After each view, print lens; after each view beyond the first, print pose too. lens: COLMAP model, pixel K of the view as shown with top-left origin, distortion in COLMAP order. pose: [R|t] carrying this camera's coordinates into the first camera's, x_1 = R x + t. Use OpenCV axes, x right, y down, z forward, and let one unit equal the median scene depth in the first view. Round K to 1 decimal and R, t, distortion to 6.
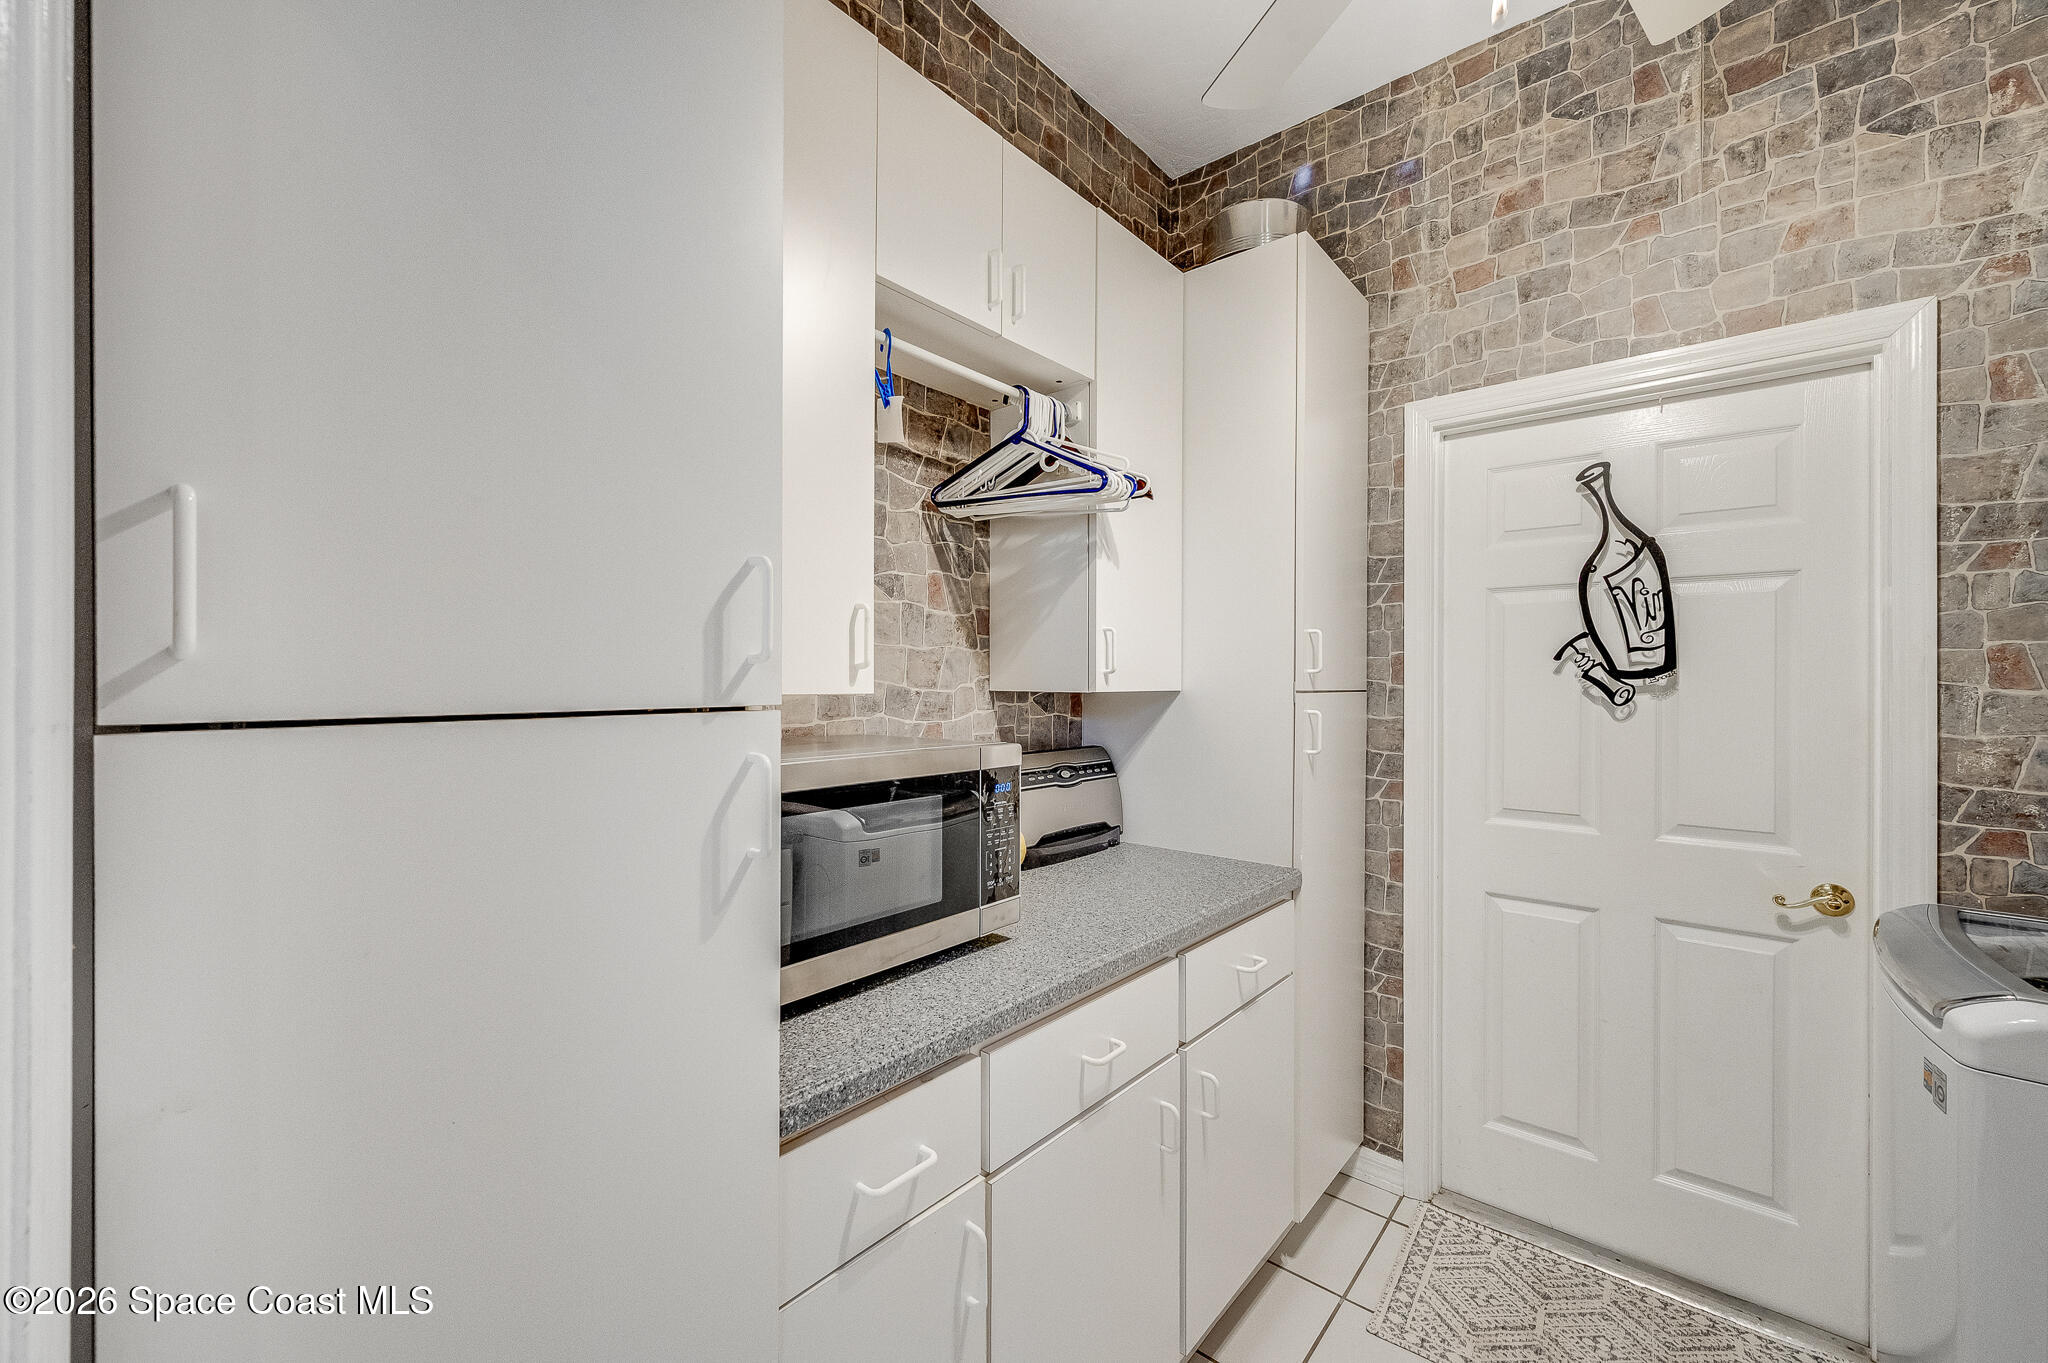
lens RADIAL K [[814.6, 0, 1020.5], [0, 814.6, 679.8], [0, 0, 1]] dist [-0.002296, 0.000990]
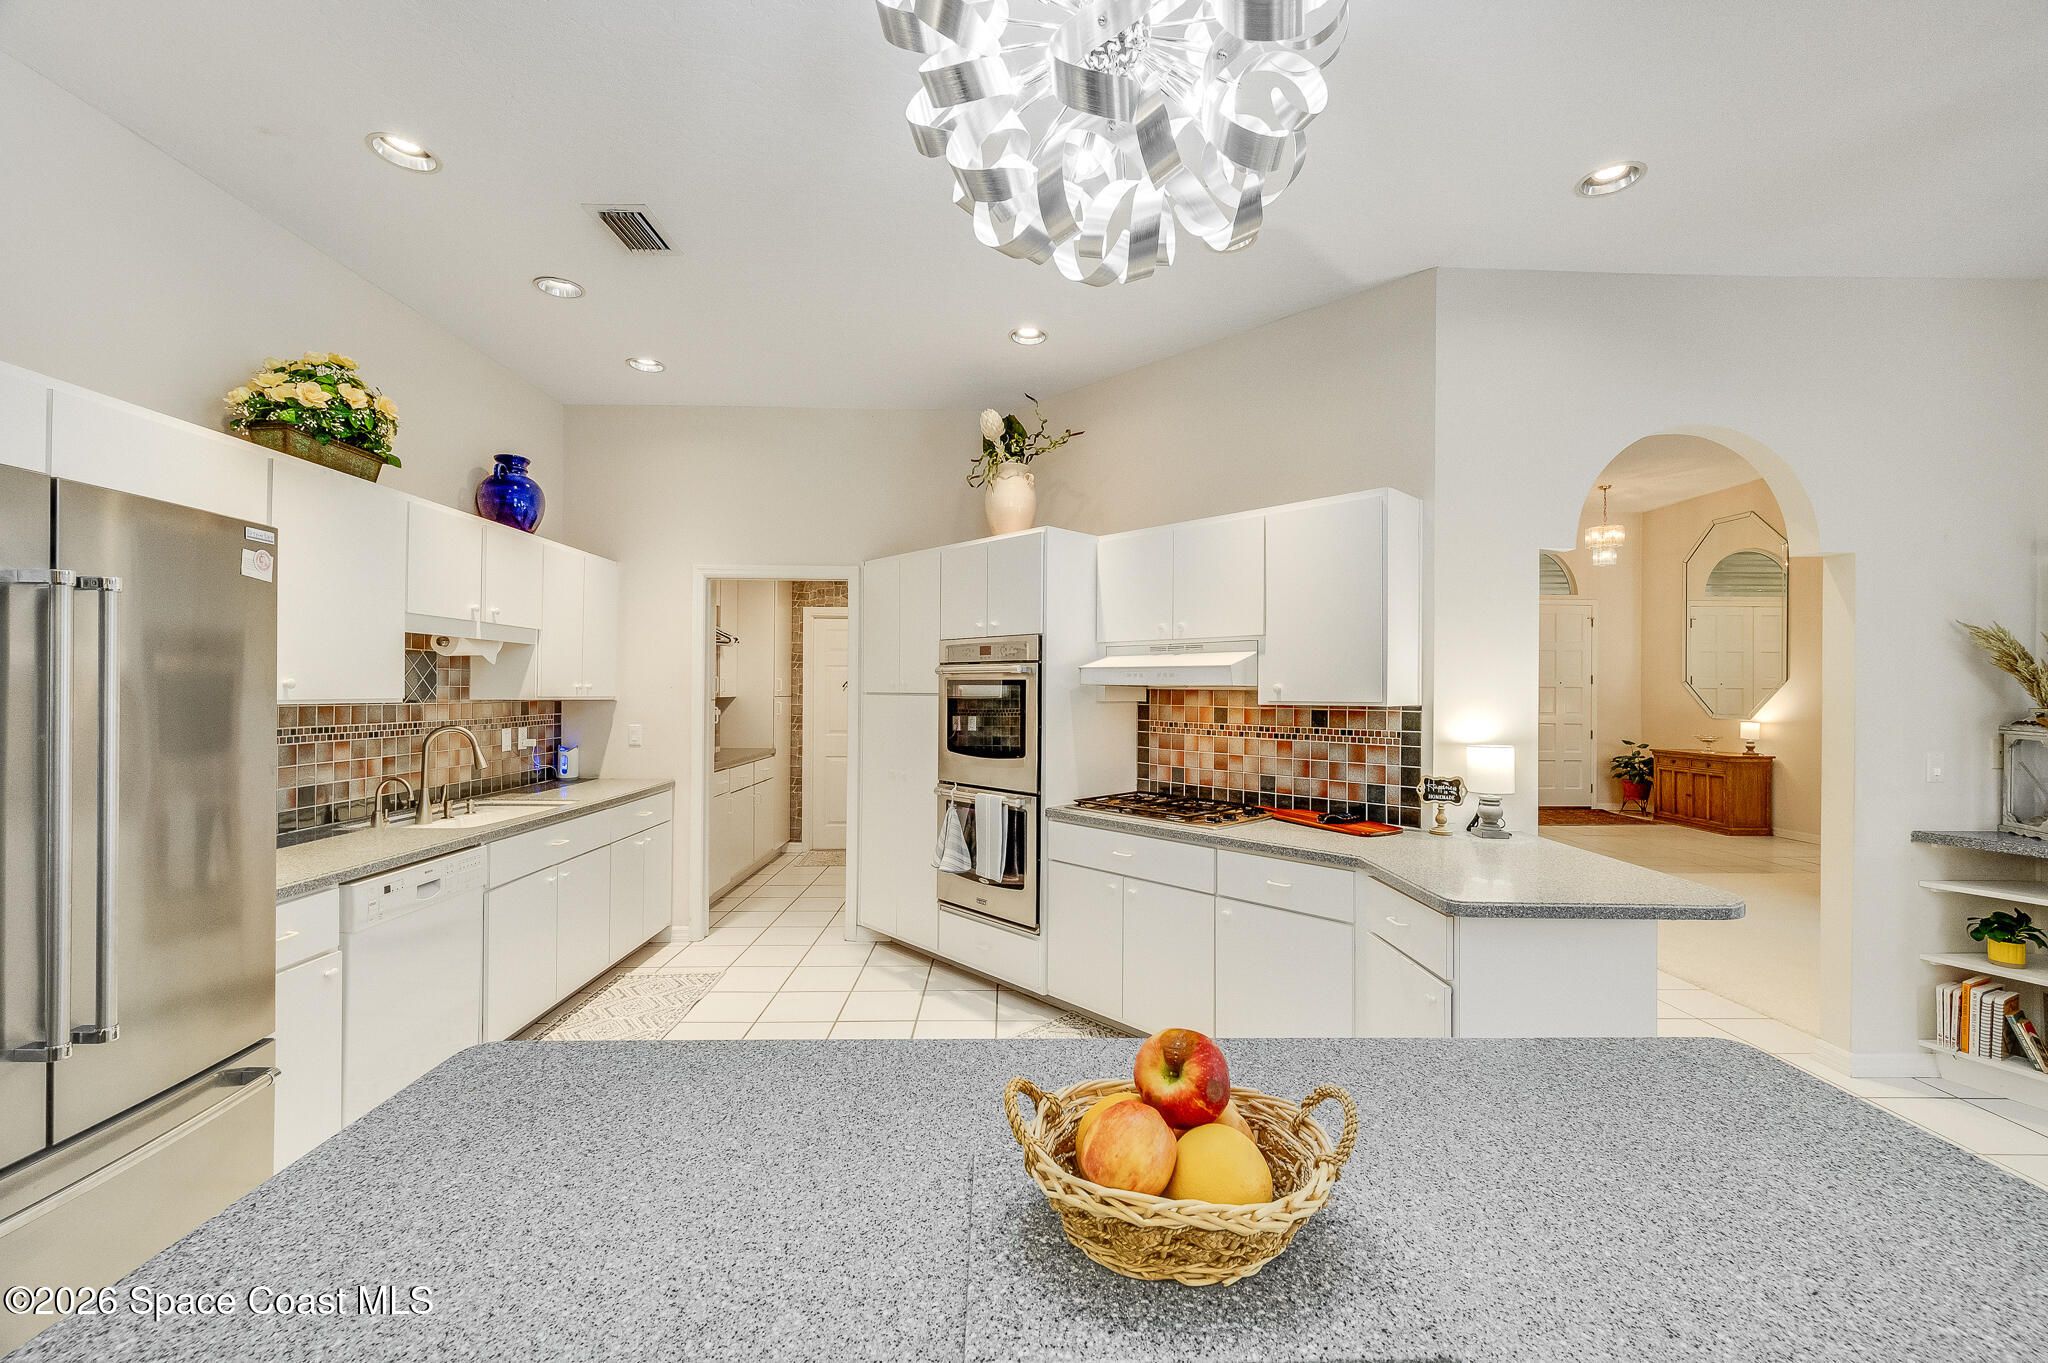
lens RADIAL K [[814.6, 0, 1024.3], [0, 814.6, 699.3], [0, 0, 1]] dist [-0.002296, 0.000990]
pose [[0.751796, -0.003546, 0.659386, -1.134109], [-0.005578, 0.999916, 0.011737, -0.017106], [-0.659372, -0.012502, 0.751713, -2.281133]]
